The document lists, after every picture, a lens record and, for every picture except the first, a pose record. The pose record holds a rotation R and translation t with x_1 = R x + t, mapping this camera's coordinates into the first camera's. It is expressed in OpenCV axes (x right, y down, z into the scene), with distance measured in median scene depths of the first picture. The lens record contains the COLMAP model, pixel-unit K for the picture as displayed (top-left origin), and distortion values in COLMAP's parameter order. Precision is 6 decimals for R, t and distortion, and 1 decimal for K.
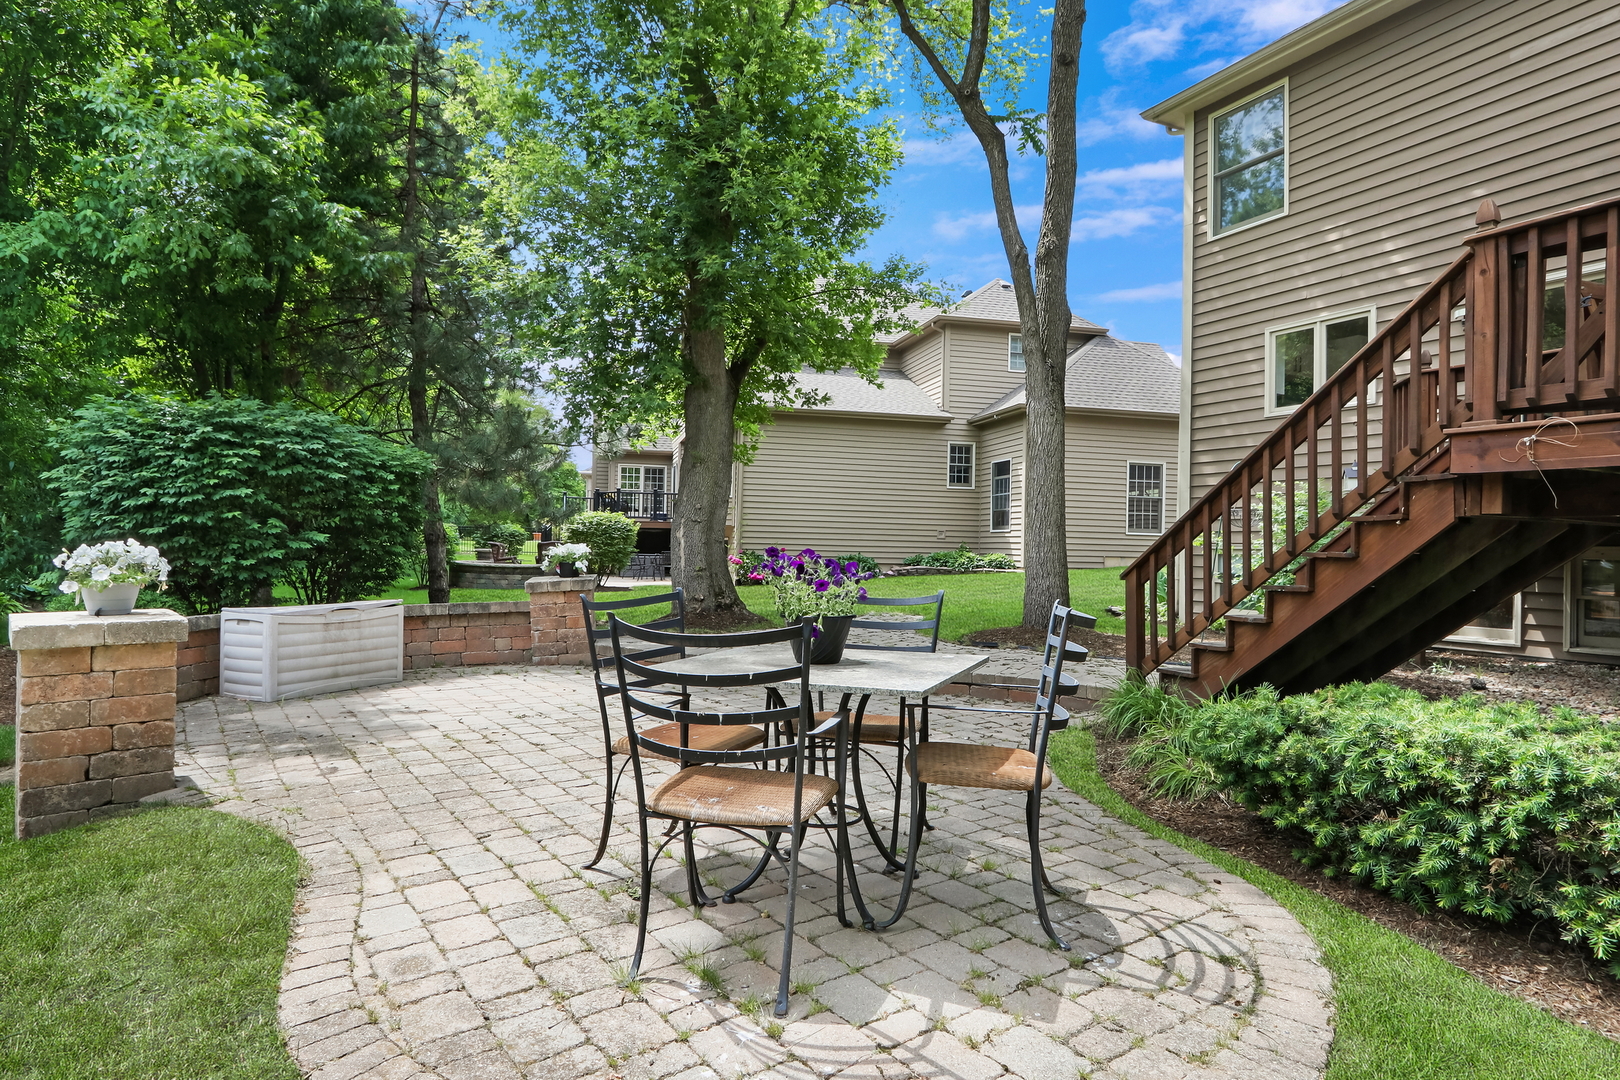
lens RADIAL K [[903.7, 0, 798.1], [0, 903.7, 542.0], [0, 0, 1]] dist [-0.017121, 0.001306]
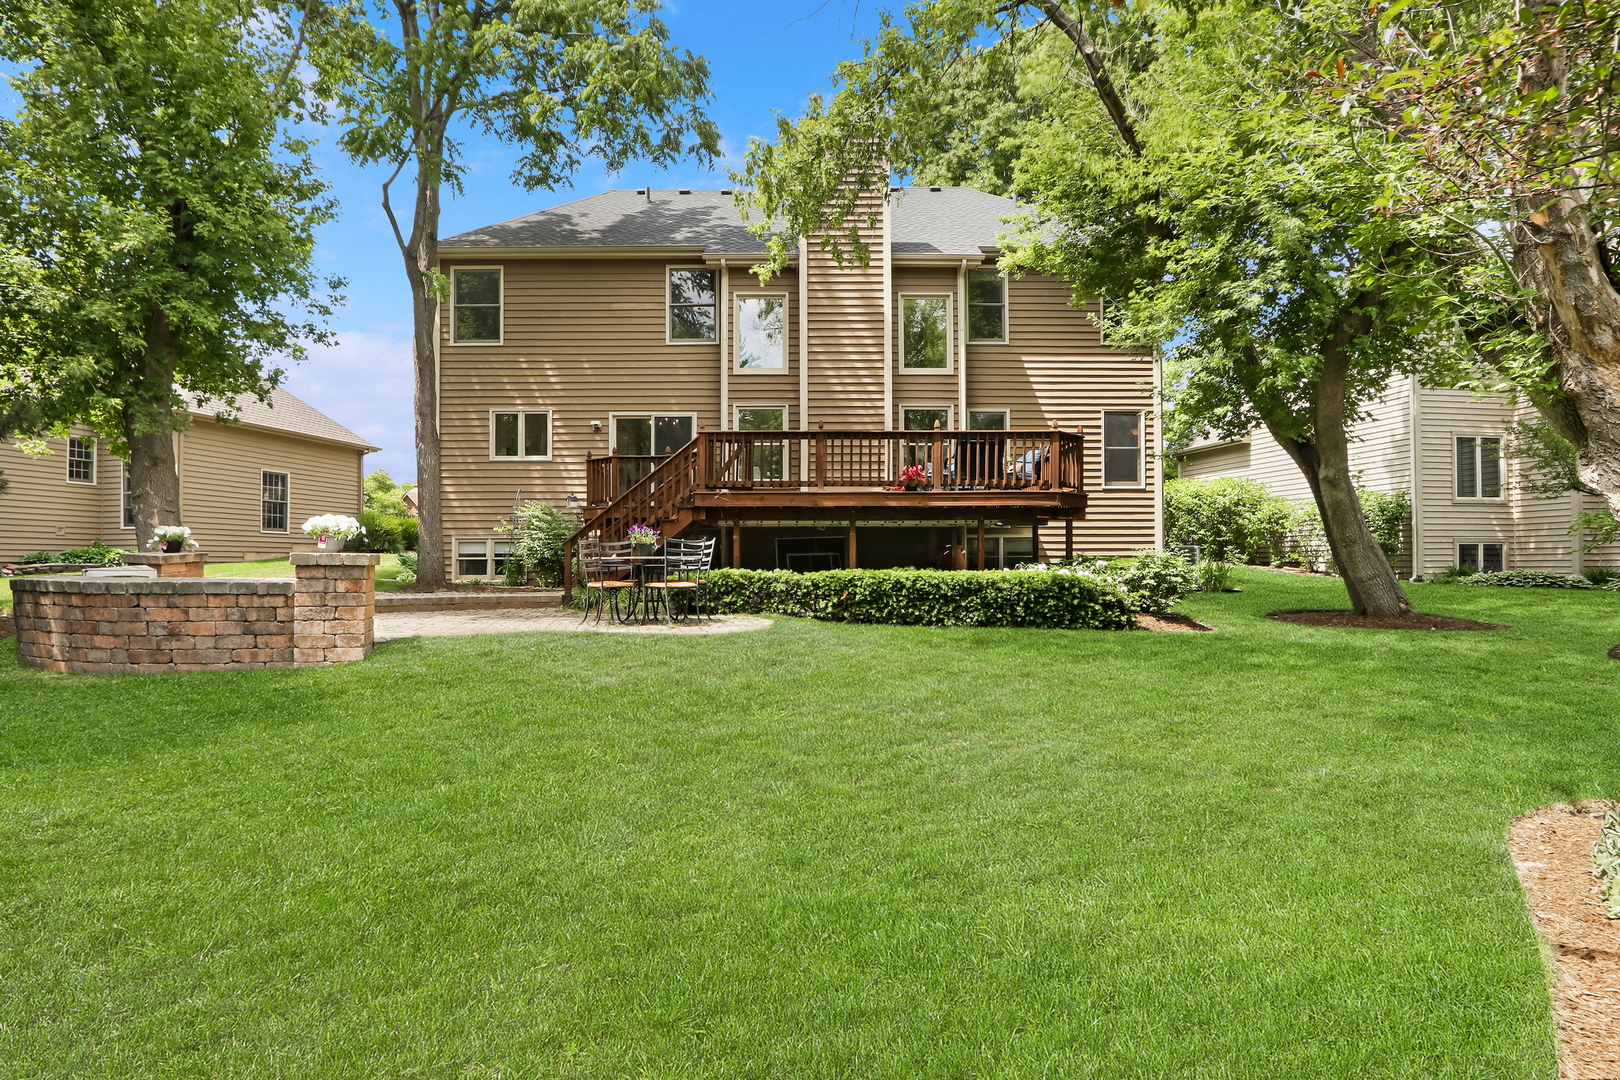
lens RADIAL K [[903.7, 0, 805.2], [0, 903.7, 546.2], [0, 0, 1]] dist [-0.017121, 0.001306]
pose [[0.443561, -0.003243, 0.896239, -0.691558], [0.004811, 0.999988, 0.001238, 0.021865], [-0.896231, 0.003762, 0.443571, -0.268080]]
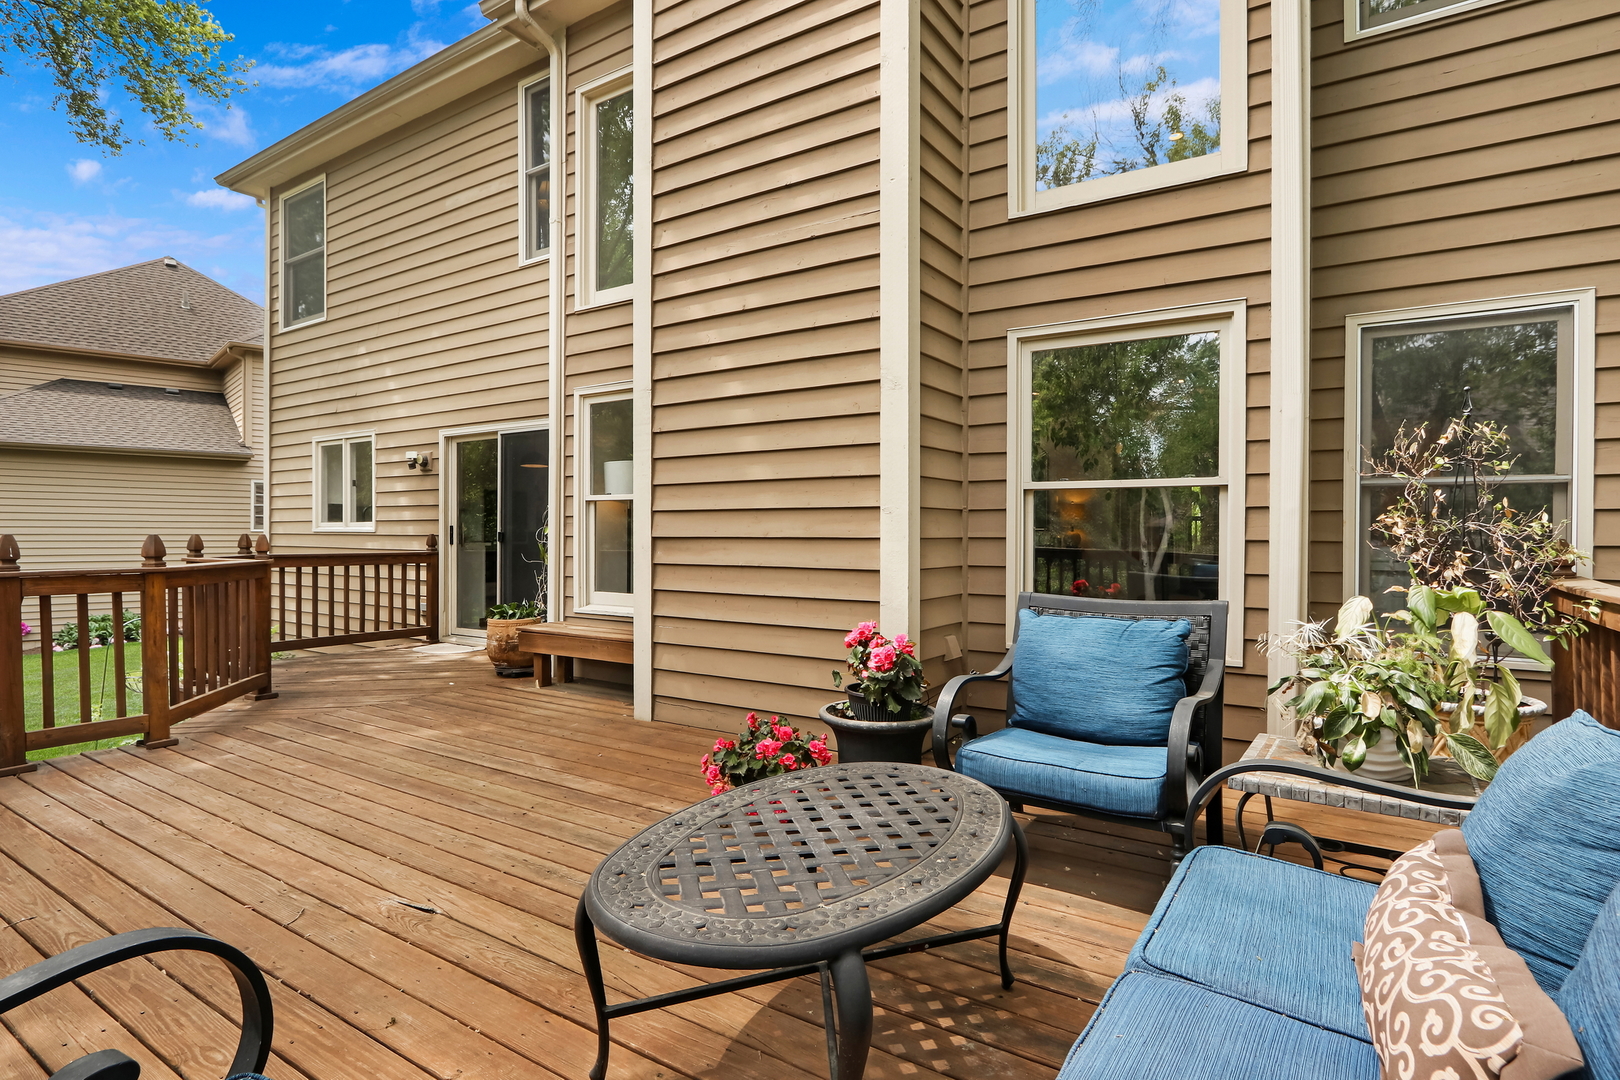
lens RADIAL K [[835.6, 0, 801.9], [0, 835.6, 535.5], [0, 0, 1]] dist [-0.012042, 0.000658]
pose [[0.874003, -0.009698, 0.485823, 0.508384], [0.004216, 0.999915, 0.012375, -0.133384], [-0.485902, -0.008767, 0.873969, -0.011607]]
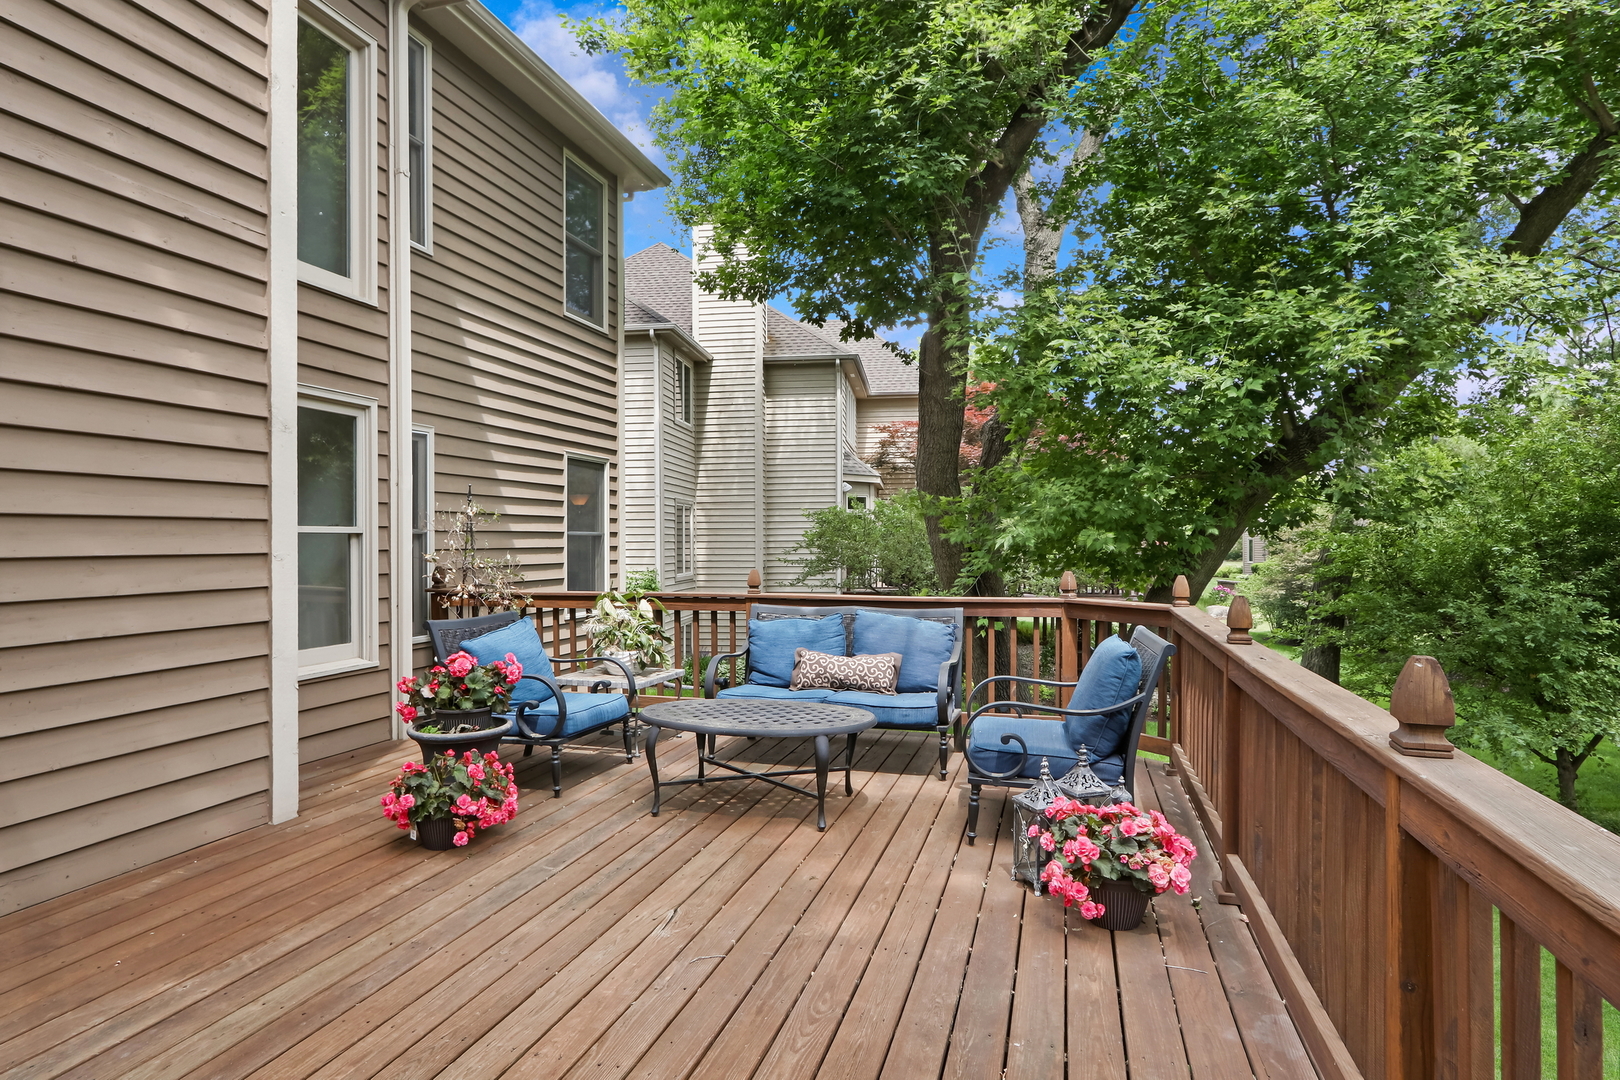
lens RADIAL K [[903.7, 0, 798.3], [0, 903.7, 538.7], [0, 0, 1]] dist [-0.017121, 0.001306]
pose [[-0.718165, -0.003441, 0.695864, 0.316426], [-0.001247, 0.999993, 0.003659, -0.147988], [-0.695871, 0.001760, -0.718164, 0.381290]]
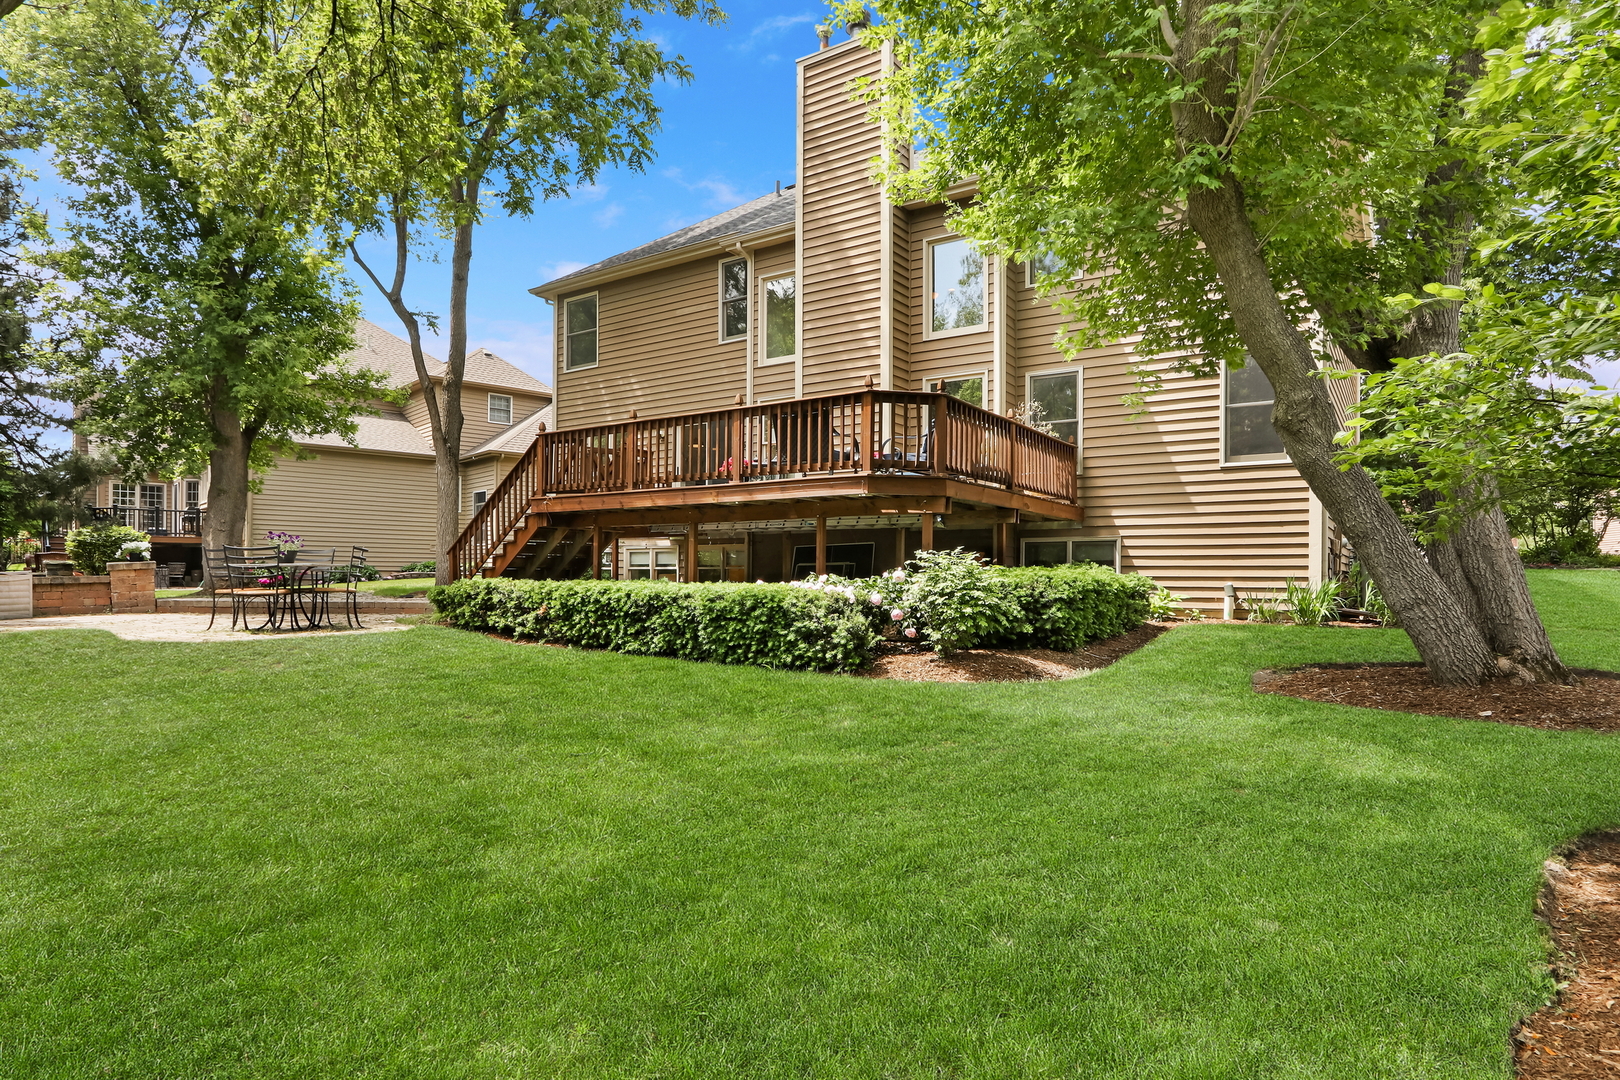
lens RADIAL K [[903.7, 0, 796.5], [0, 903.7, 564.3], [0, 0, 1]] dist [-0.017121, 0.001306]
pose [[0.882930, -0.006186, 0.469464, 0.033746], [0.006349, 0.999979, 0.001235, 0.035094], [-0.469461, 0.001890, 0.882951, -0.741974]]
